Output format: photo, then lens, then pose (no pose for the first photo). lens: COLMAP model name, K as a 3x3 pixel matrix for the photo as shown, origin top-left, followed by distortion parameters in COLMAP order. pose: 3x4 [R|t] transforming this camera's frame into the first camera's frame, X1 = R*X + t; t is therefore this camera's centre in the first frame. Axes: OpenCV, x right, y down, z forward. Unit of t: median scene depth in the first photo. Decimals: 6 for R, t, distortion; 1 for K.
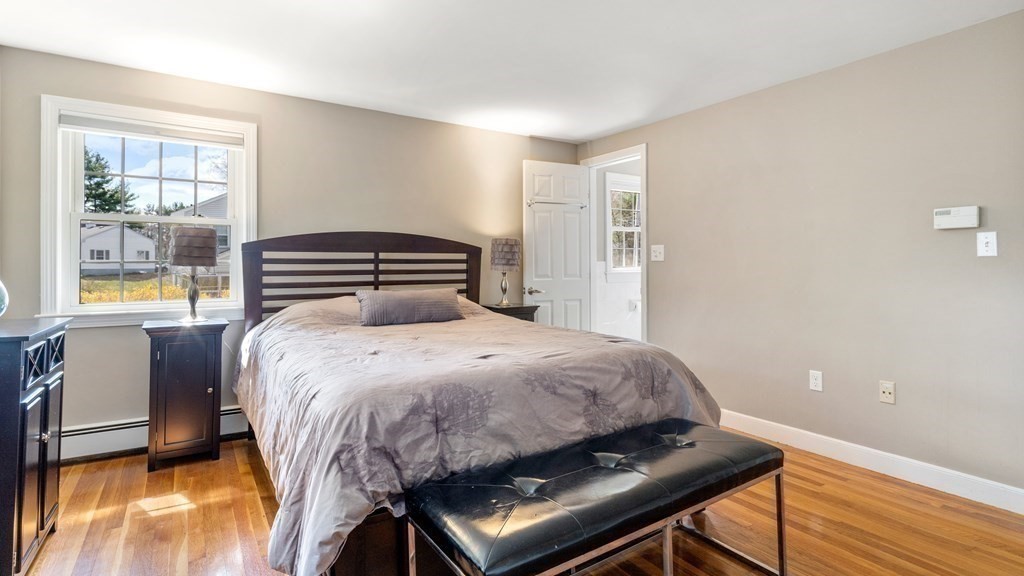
lens RADIAL K [[495.8, 0, 512.0], [0, 495.8, 288.0], [0, 0, 1]] dist [-0.001711, -0.000077]
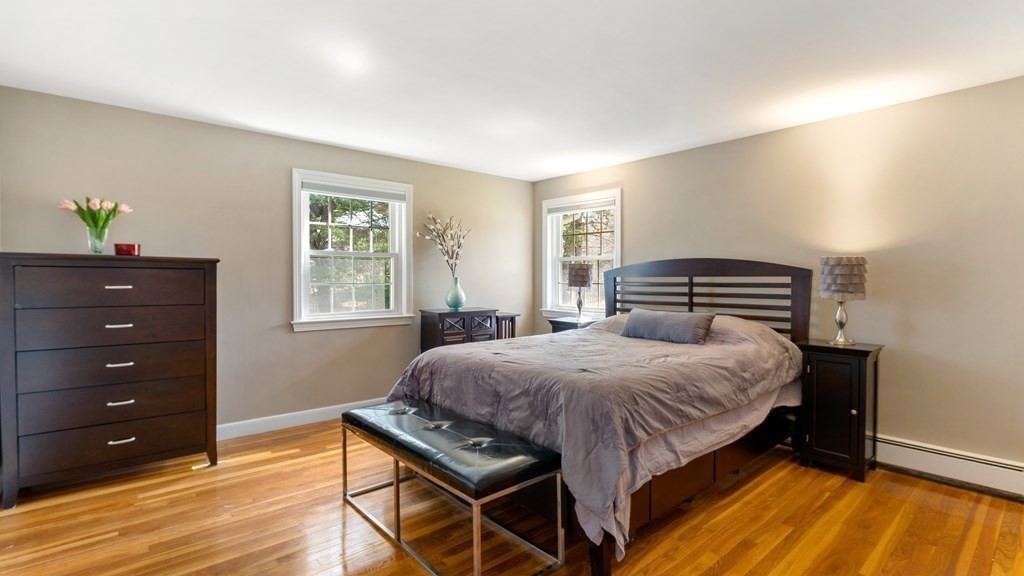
lens RADIAL K [[471.3, 0, 512.5], [0, 471.3, 282.2], [0, 0, 1]] dist [-0.016165, -0.000355]
pose [[0.141013, 0.001220, -0.990007, 0.698207], [-0.060505, 0.998141, -0.007388, -0.027687], [0.988157, 0.060942, 0.140825, 0.461367]]
